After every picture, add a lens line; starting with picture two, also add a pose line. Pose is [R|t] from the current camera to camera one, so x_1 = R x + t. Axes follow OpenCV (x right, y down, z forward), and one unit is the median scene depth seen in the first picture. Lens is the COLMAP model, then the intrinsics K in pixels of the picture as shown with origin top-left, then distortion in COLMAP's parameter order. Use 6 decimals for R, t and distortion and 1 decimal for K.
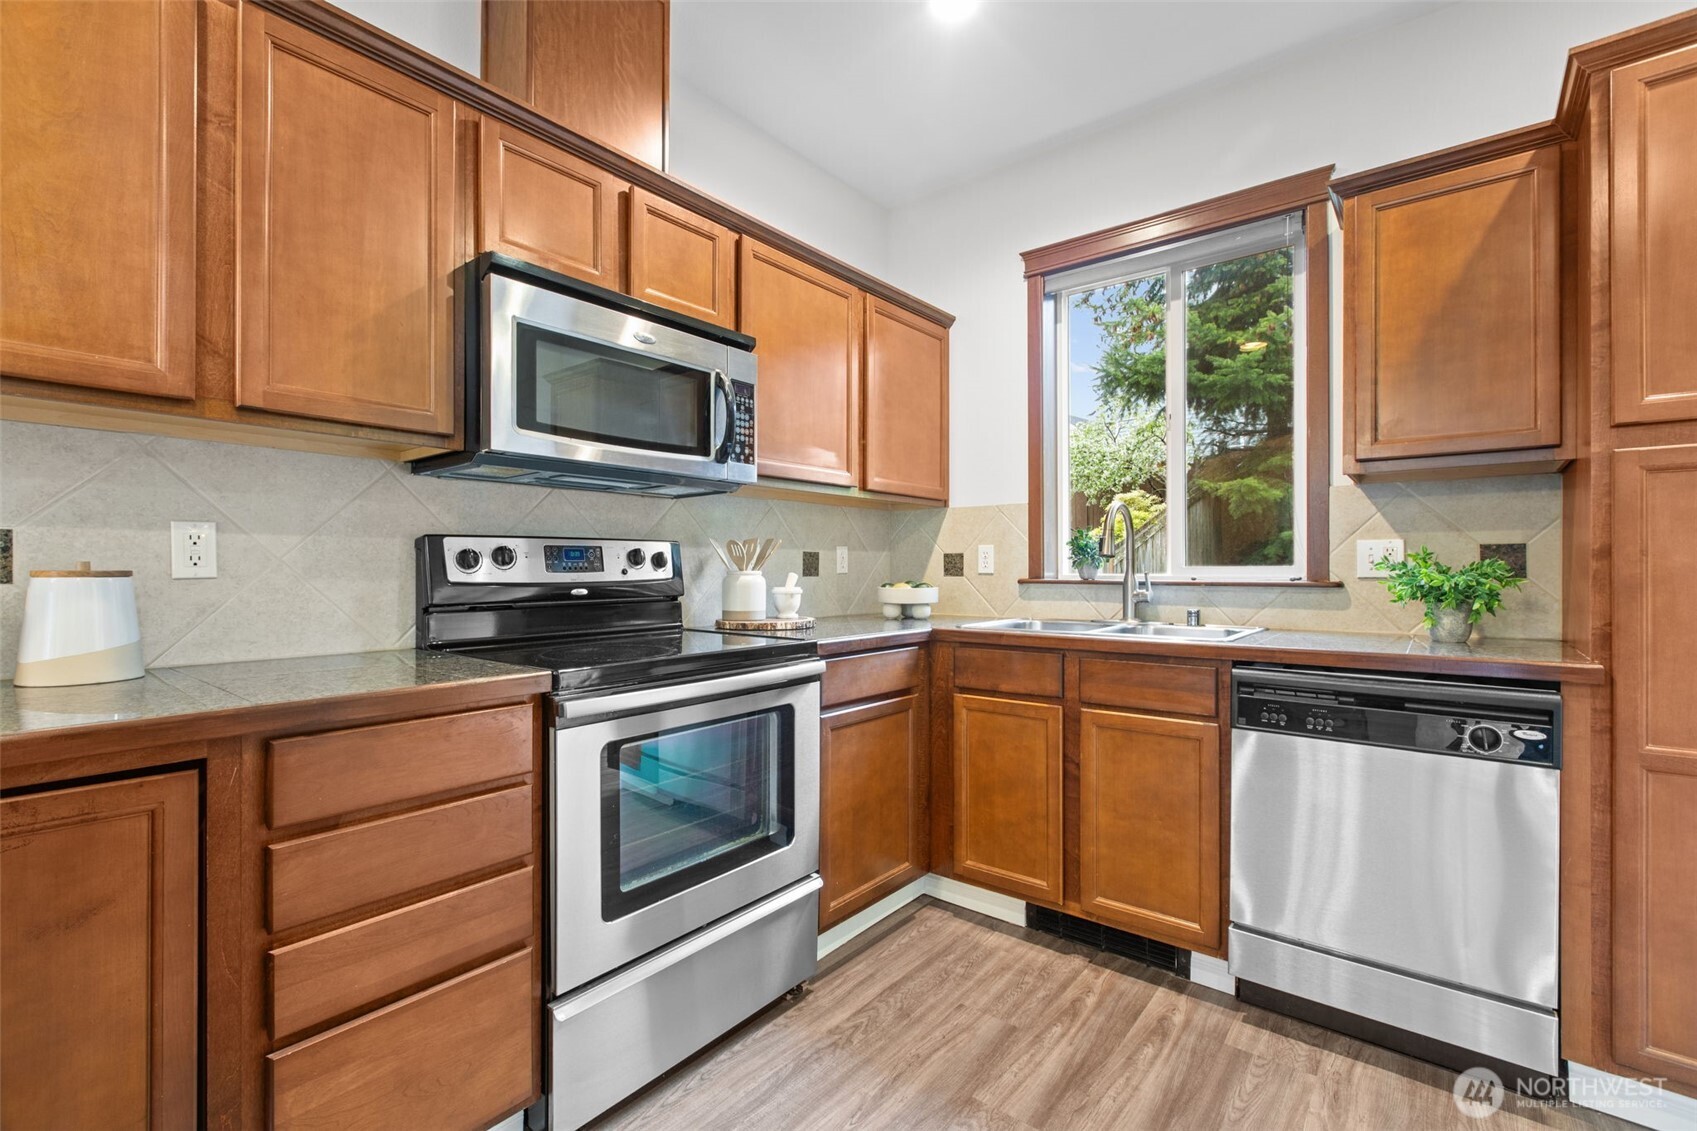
lens RADIAL K [[756.6, 0, 840.1], [0, 756.6, 570.7], [0, 0, 1]] dist [0.002372, -0.001284]
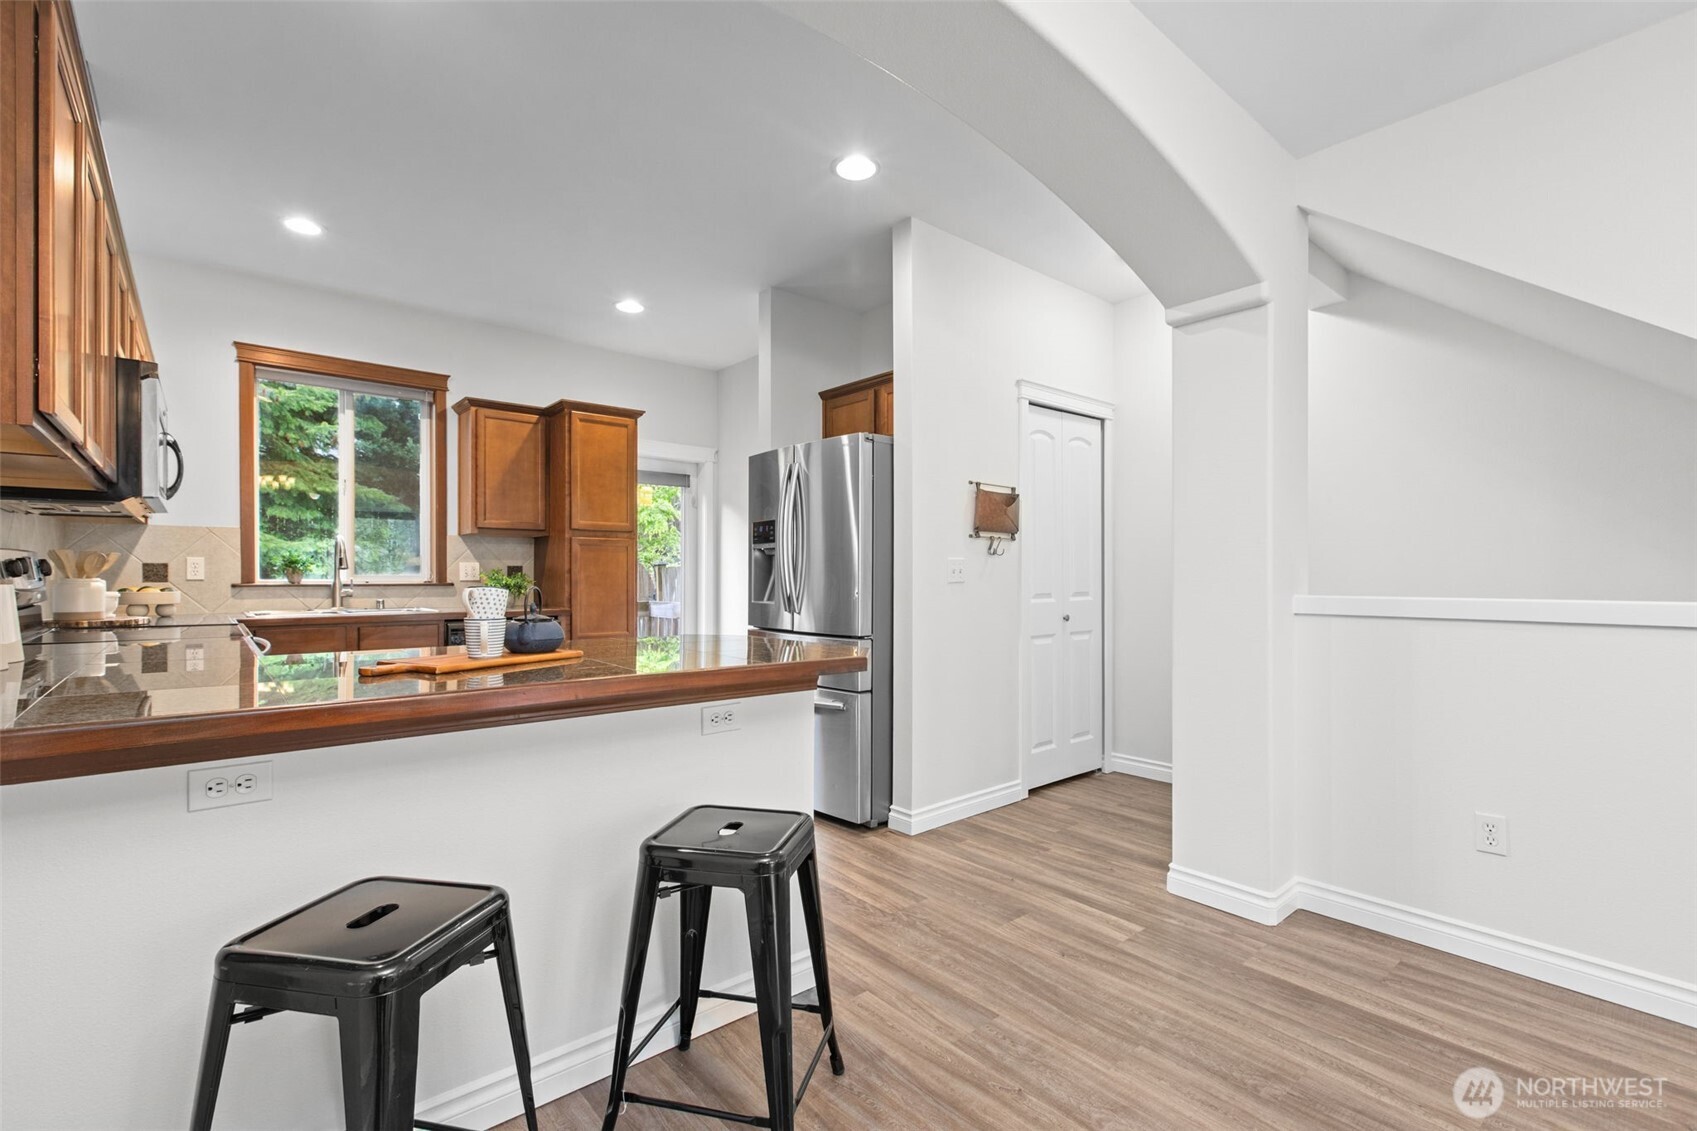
lens RADIAL K [[774.0, 0, 844.3], [0, 774.0, 577.0], [0, 0, 1]] dist [0.014015, -0.001702]
pose [[0.194493, -0.000411, 0.980904, -1.299967], [0.000874, 1.000000, 0.000246, -0.000659], [-0.980903, 0.000809, 0.194493, -0.476957]]
